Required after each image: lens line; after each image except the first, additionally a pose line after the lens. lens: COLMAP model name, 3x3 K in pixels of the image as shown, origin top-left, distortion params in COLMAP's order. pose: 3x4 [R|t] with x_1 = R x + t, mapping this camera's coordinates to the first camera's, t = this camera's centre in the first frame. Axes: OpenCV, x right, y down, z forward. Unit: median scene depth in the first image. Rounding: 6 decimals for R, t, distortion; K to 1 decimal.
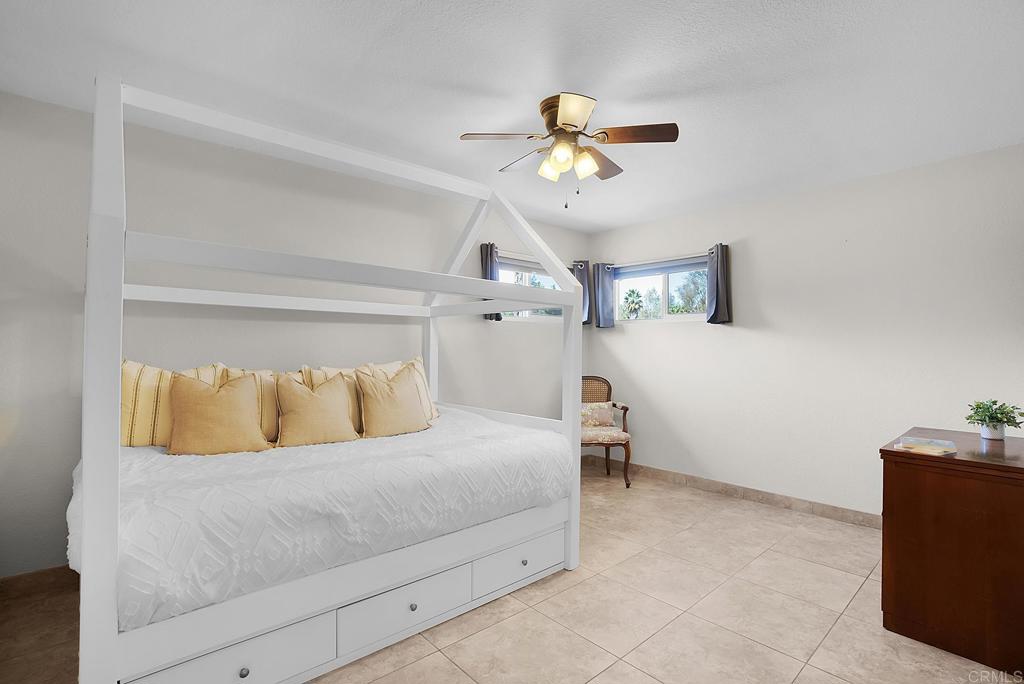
lens RADIAL K [[478.1, 0, 511.0], [0, 478.1, 334.7], [0, 0, 1]] dist [-0.001656, -0.000299]
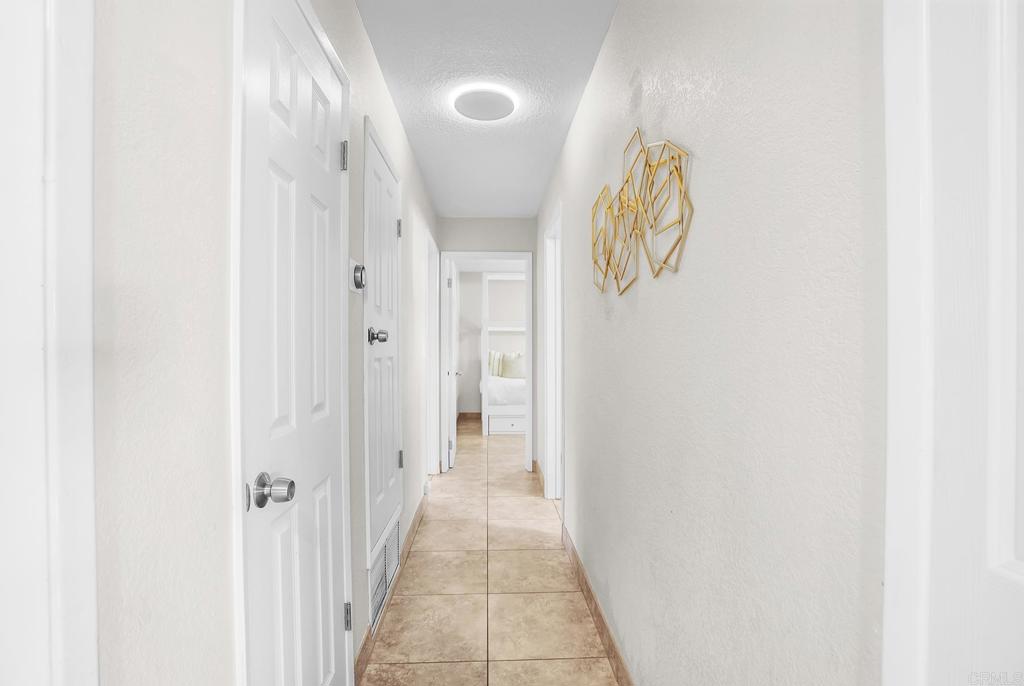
lens RADIAL K [[478.1, 0, 510.6], [0, 478.1, 347.6], [0, 0, 1]] dist [-0.001656, -0.000299]
pose [[0.787261, -0.017505, -0.616371, 1.271880], [0.026923, 0.999620, 0.005999, 0.027868], [0.616032, -0.021317, 0.787433, -1.441060]]
